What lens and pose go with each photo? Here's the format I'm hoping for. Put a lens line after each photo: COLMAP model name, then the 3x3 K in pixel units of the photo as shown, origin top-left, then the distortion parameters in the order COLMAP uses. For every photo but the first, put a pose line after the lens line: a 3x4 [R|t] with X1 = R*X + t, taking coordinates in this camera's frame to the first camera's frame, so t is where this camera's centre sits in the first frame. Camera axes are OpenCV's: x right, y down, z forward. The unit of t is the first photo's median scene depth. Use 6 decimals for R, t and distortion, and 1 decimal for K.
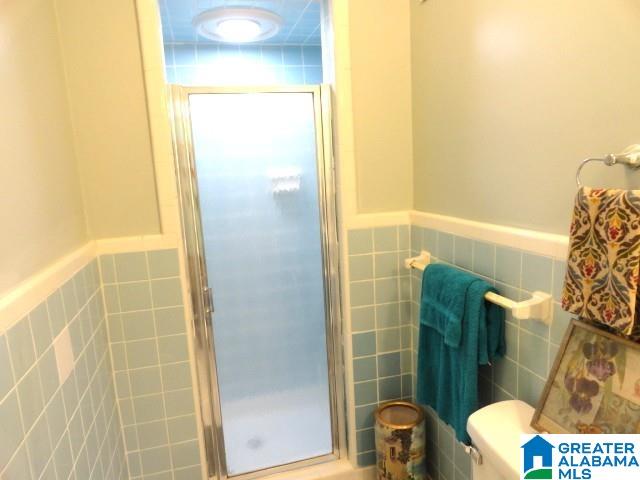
lens RADIAL K [[441.7, 0, 320.0], [0, 441.7, 240.0], [0, 0, 1]] dist [-0.001788, 0.000316]
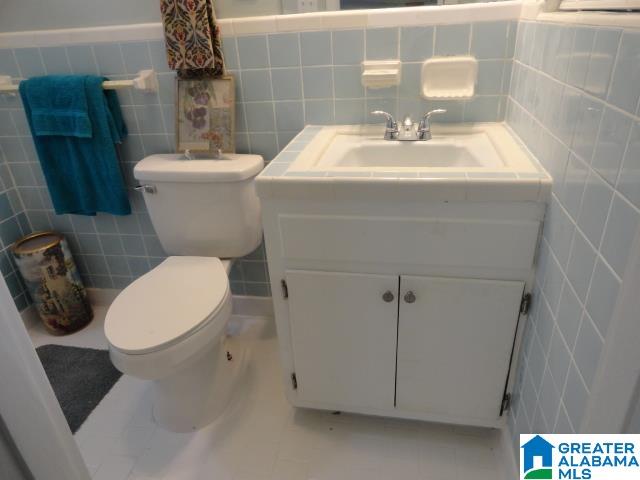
lens RADIAL K [[441.7, 0, 320.0], [0, 441.7, 240.0], [0, 0, 1]] dist [-0.001788, 0.000316]
pose [[0.426003, -0.381908, 0.820163, -0.703854], [0.186000, 0.924142, 0.333715, 0.287215], [-0.885396, 0.010387, 0.464722, -0.161343]]
